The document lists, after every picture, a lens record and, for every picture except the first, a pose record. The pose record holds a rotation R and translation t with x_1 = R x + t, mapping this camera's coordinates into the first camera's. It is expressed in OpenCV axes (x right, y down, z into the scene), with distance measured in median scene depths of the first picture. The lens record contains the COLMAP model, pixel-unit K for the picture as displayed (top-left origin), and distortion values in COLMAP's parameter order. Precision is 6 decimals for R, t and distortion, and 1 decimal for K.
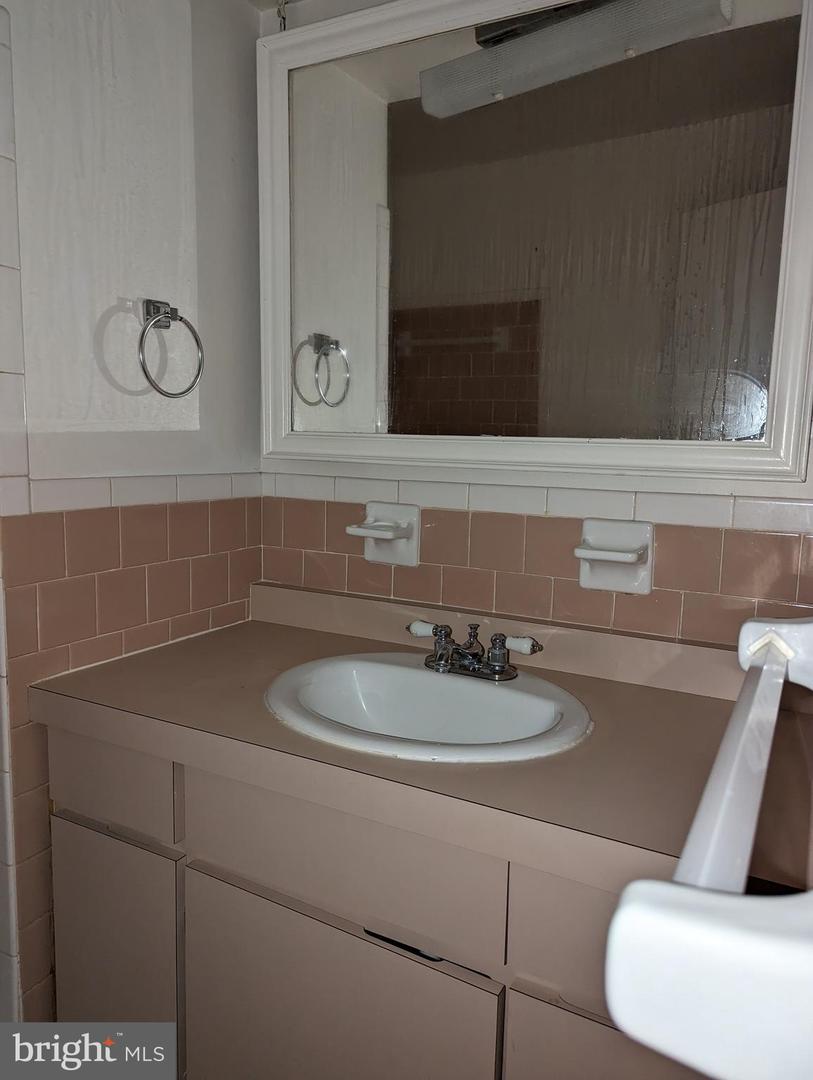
lens RADIAL K [[762.5, 0, 405.2], [0, 762.5, 534.3], [0, 0, 1]] dist [0.055122, -0.039576]
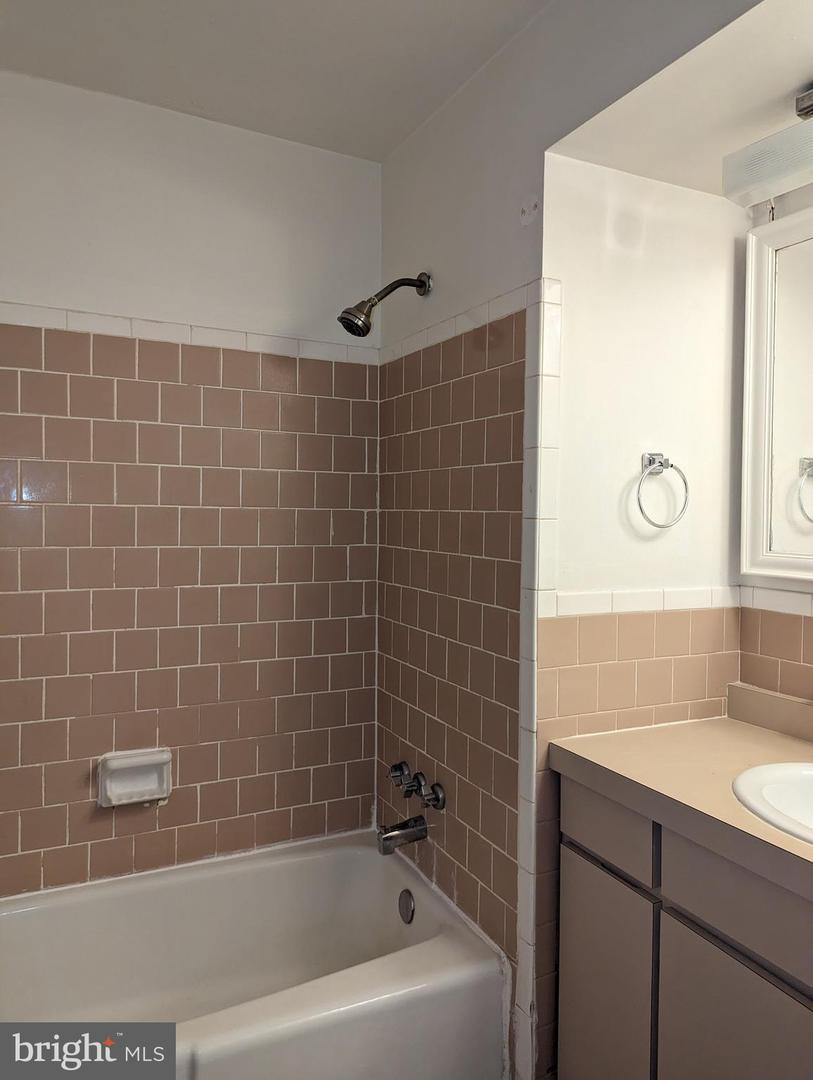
lens RADIAL K [[762.5, 0, 402.2], [0, 762.5, 533.8], [0, 0, 1]] dist [0.055122, -0.039576]
pose [[0.815023, 0.003849, -0.579415, 0.079210], [-0.067452, 0.993810, -0.088277, -0.029524], [0.575489, 0.111031, 0.810237, -0.266833]]
